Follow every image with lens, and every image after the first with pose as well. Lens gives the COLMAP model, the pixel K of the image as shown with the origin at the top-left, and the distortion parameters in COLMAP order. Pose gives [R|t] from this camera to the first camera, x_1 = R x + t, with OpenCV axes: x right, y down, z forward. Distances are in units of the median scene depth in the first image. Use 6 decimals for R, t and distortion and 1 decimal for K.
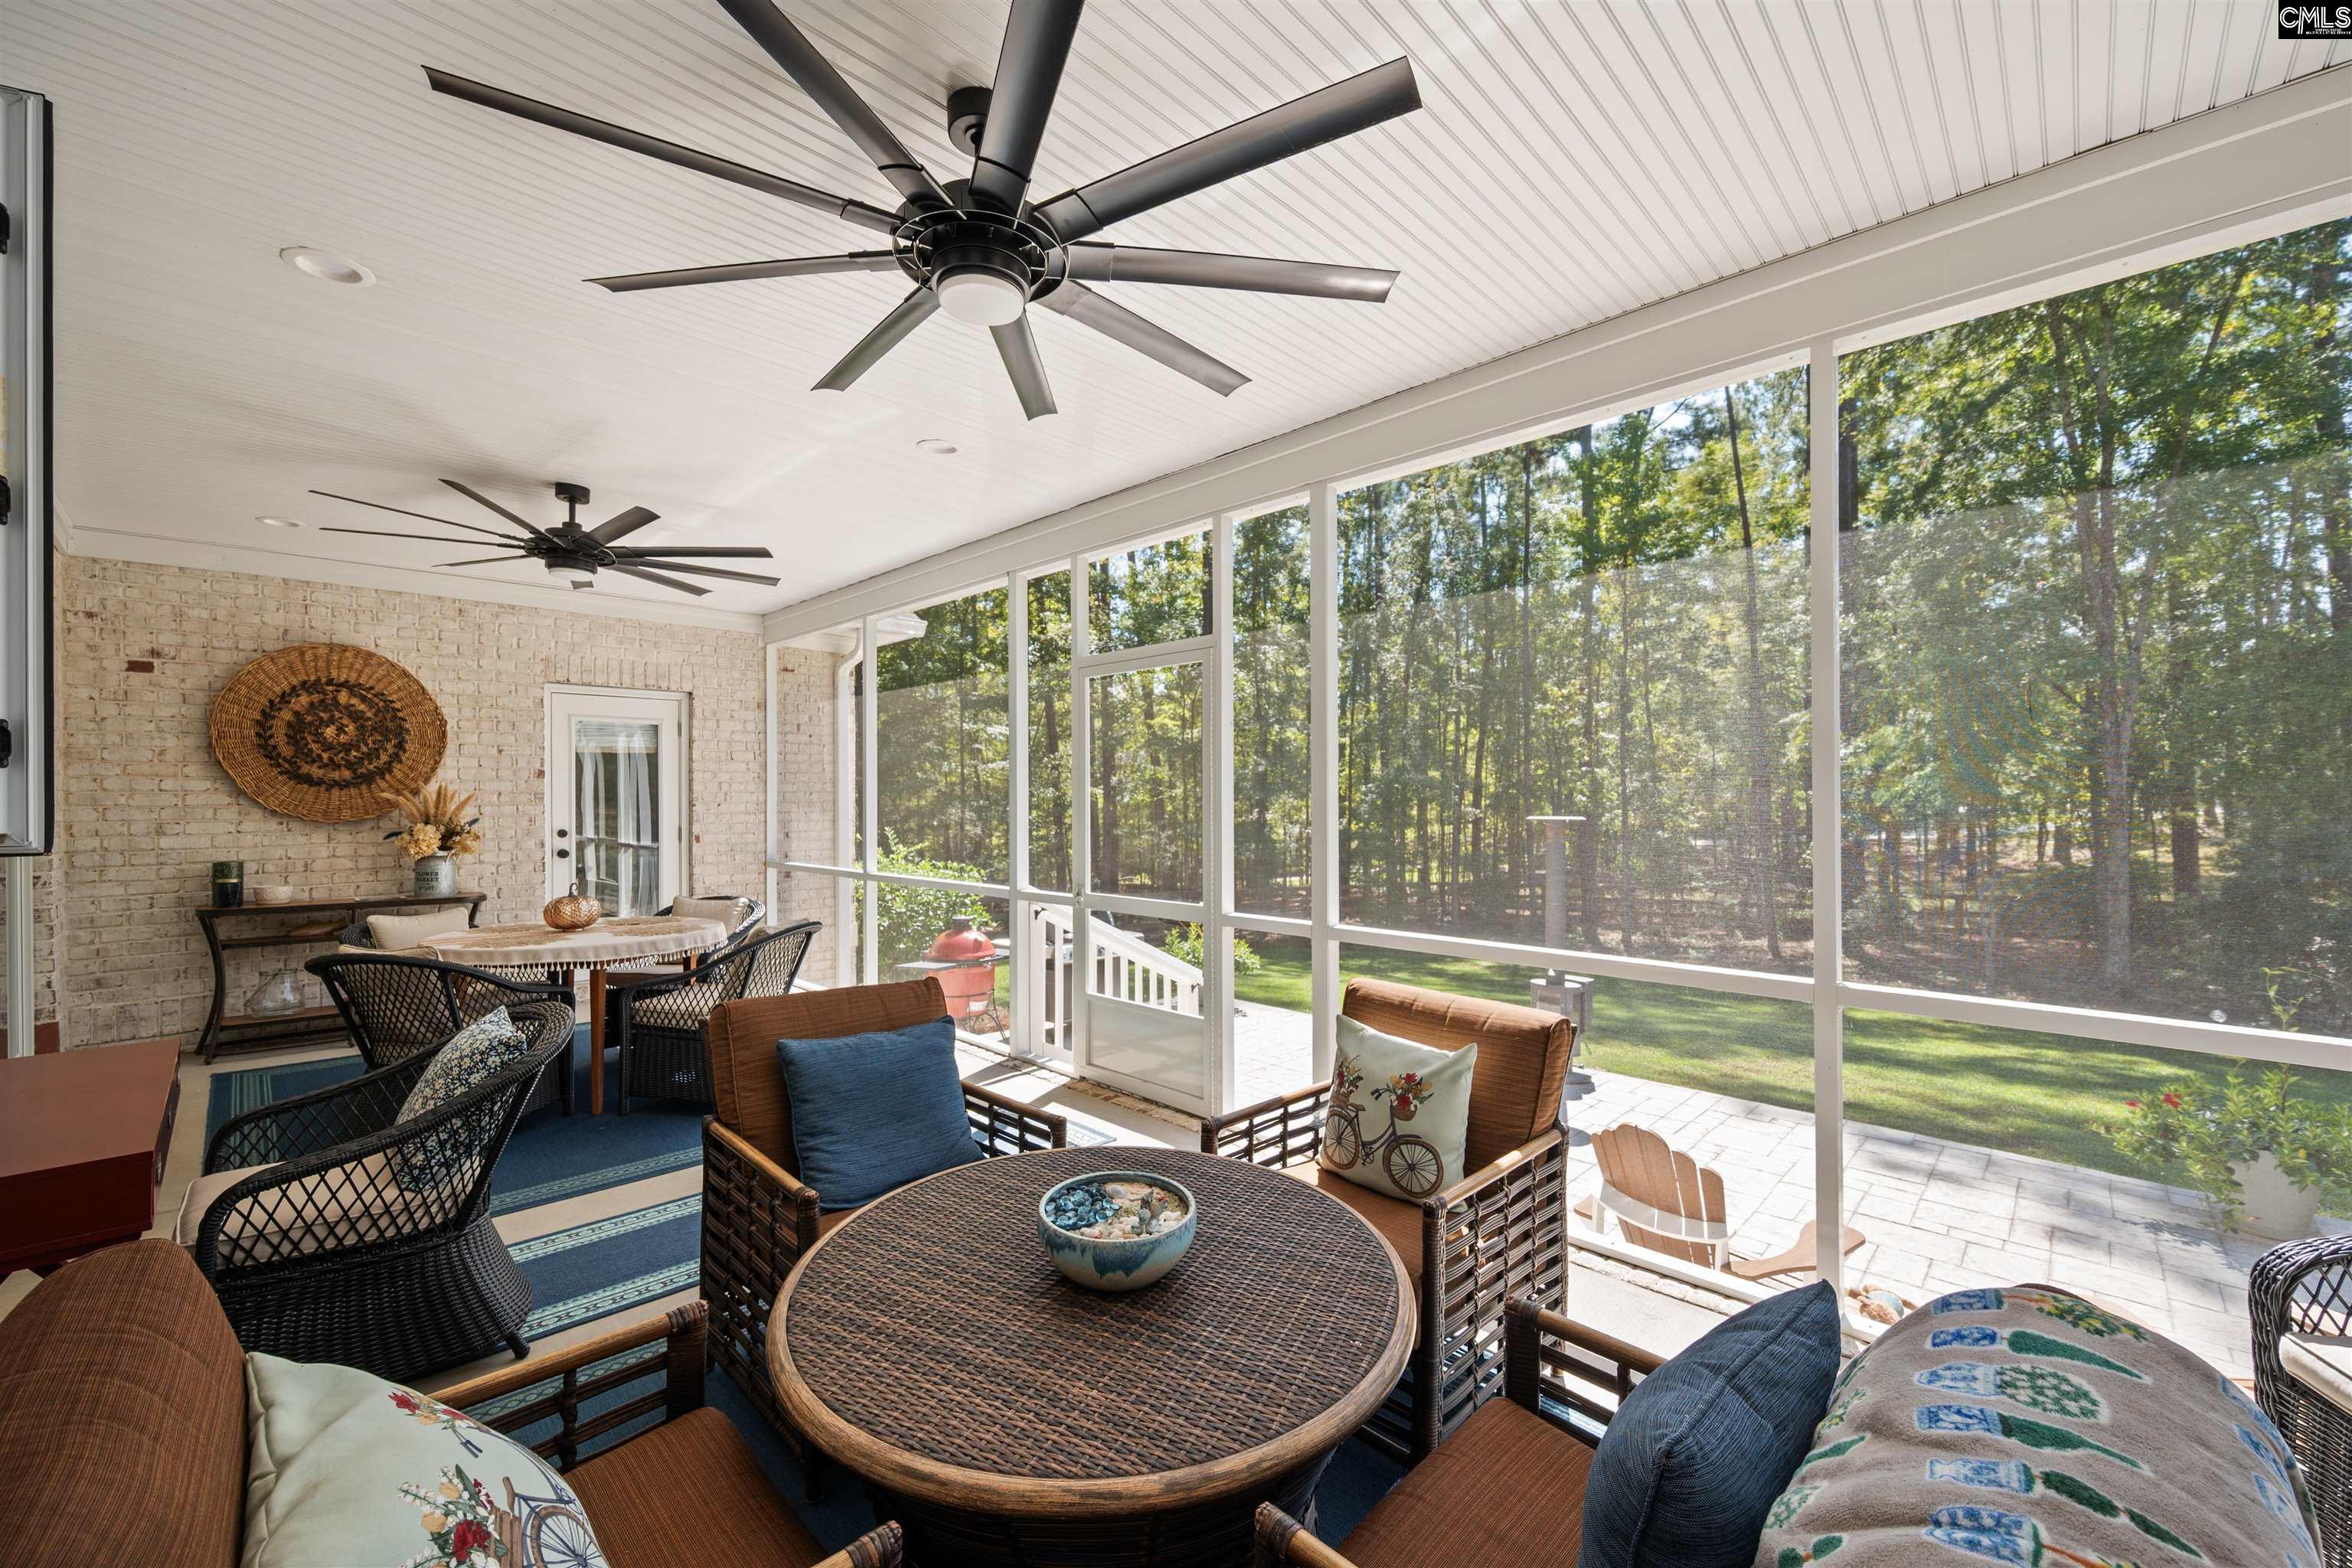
lens RADIAL K [[920.1, 0, 1190.2], [0, 920.1, 788.9], [0, 0, 1]] dist [0.002306, 0.000656]
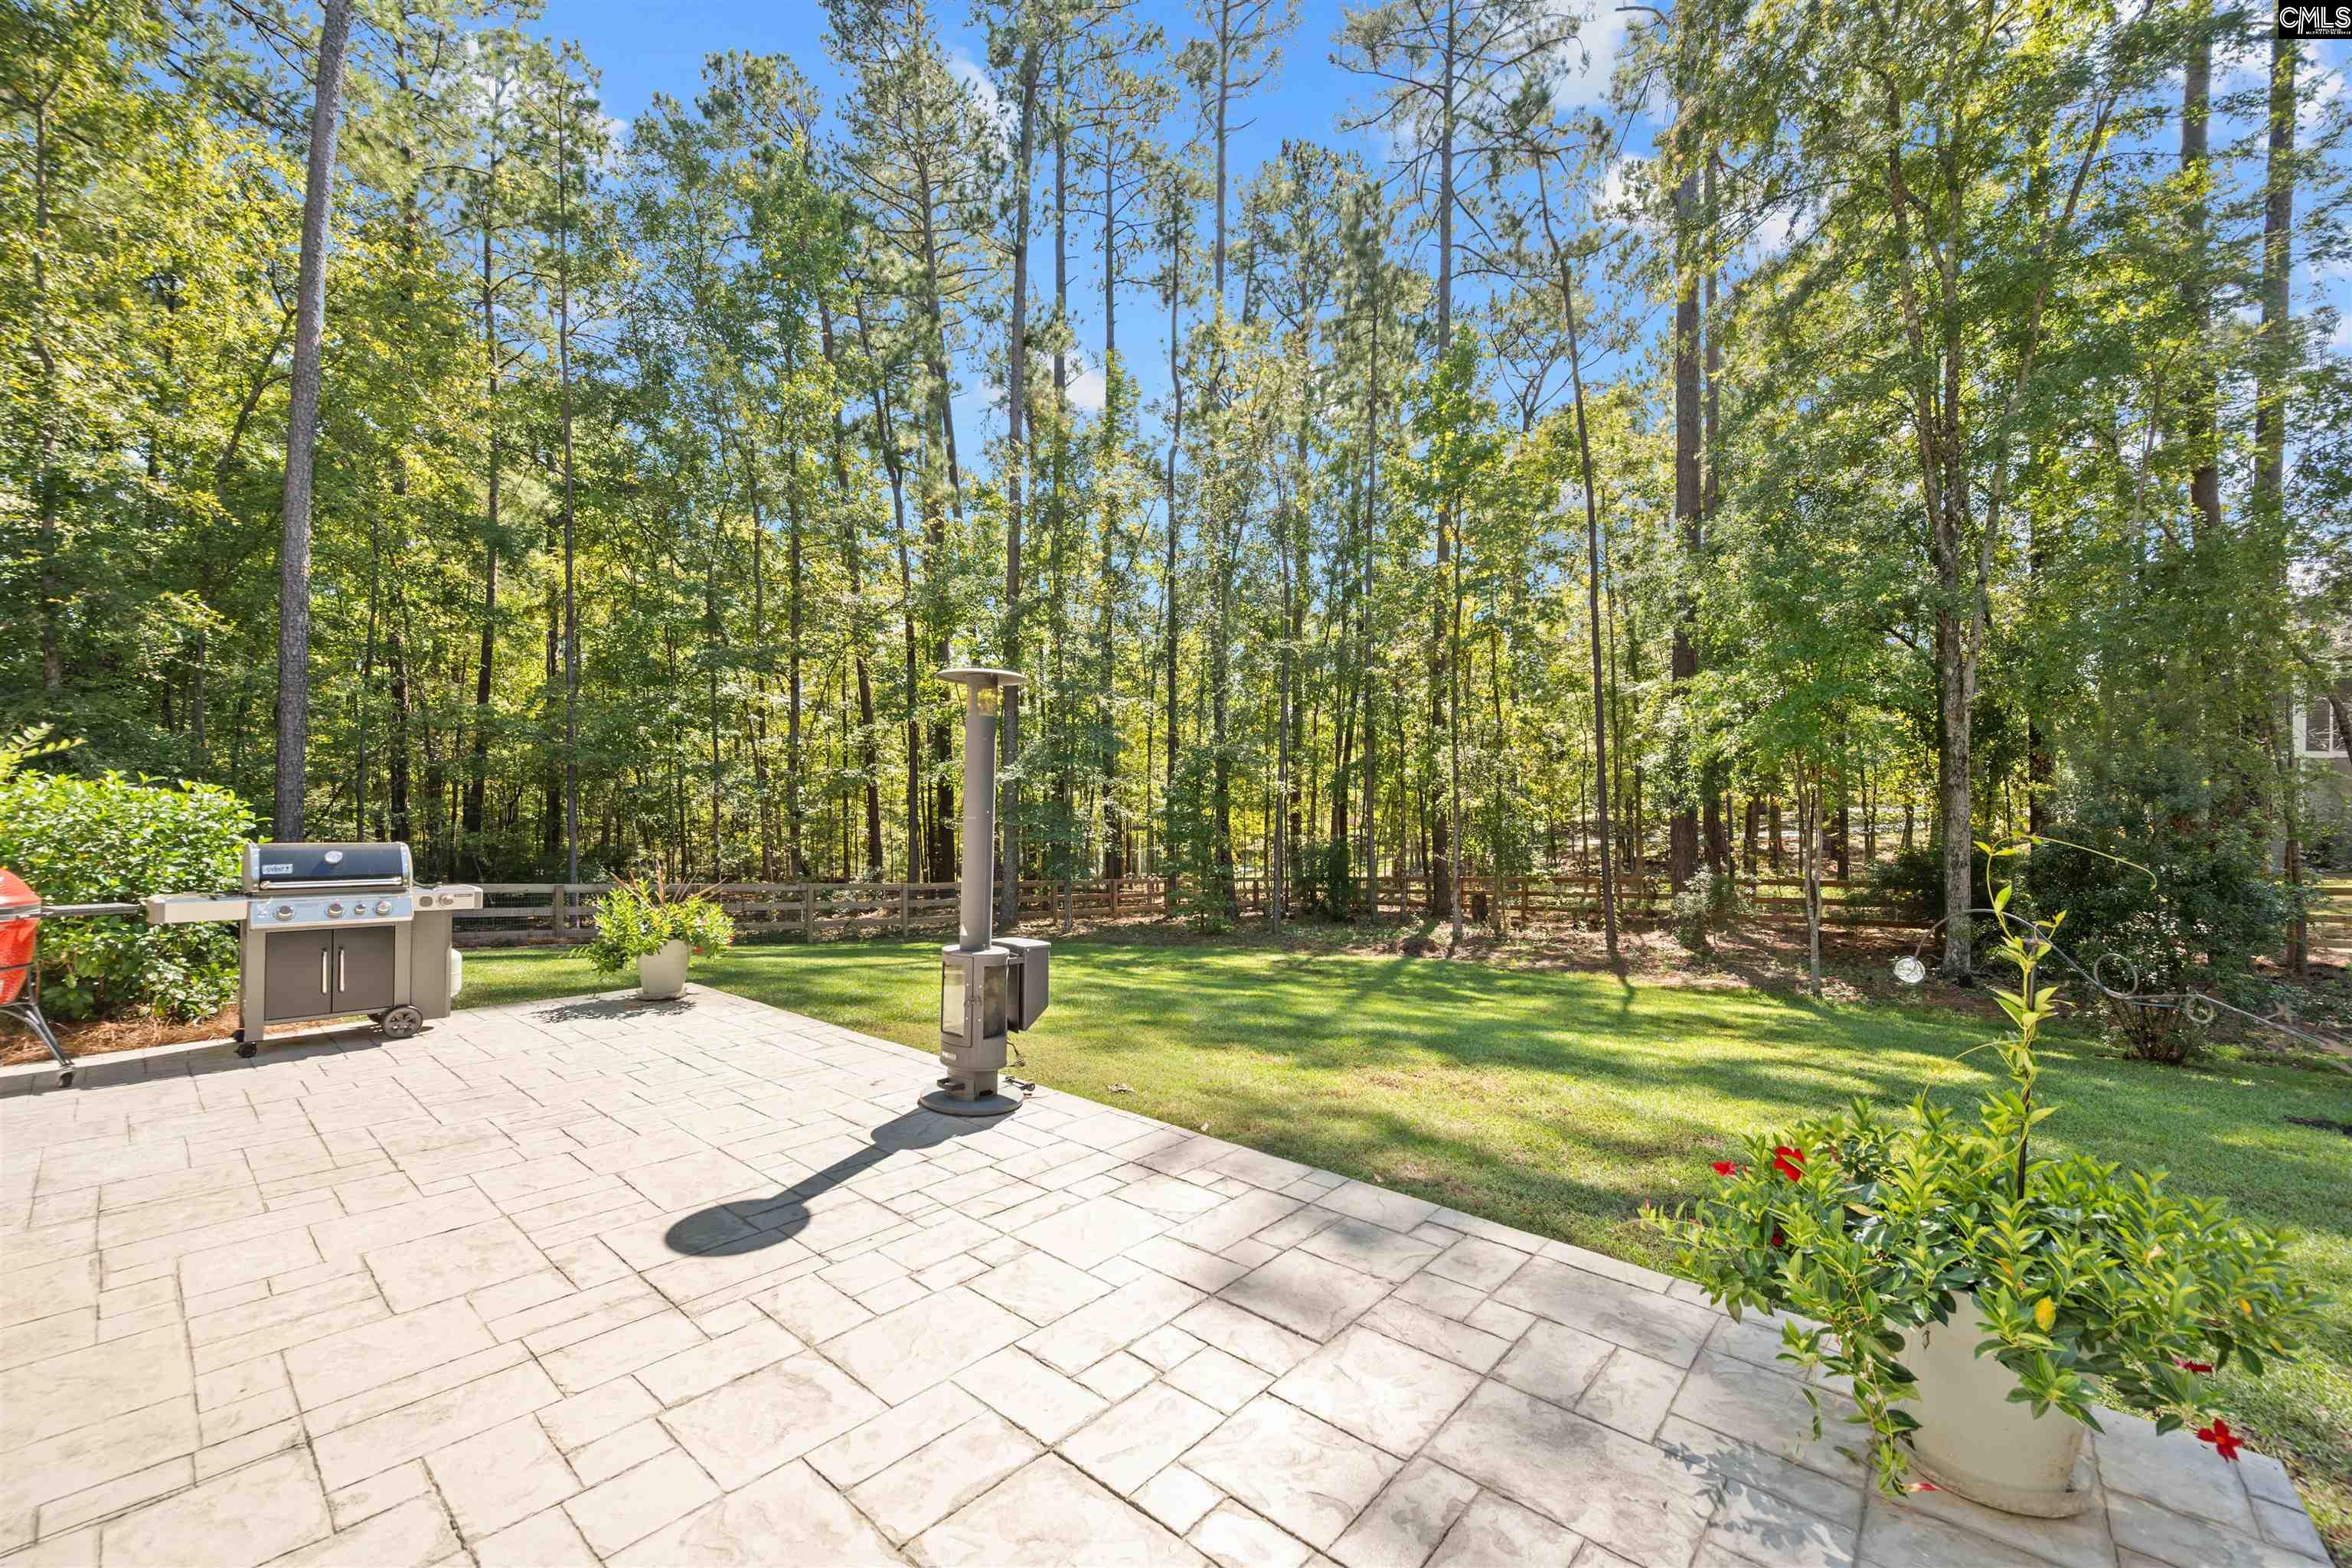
lens RADIAL K [[932.0, 0, 1180.1], [0, 932.0, 804.7], [0, 0, 1]] dist [-0.002667, -0.000289]
pose [[0.998218, 0.005966, 0.059380, 0.631621], [-0.006458, 0.999946, 0.008096, 0.141344], [-0.059328, -0.008465, 0.998203, 0.491873]]
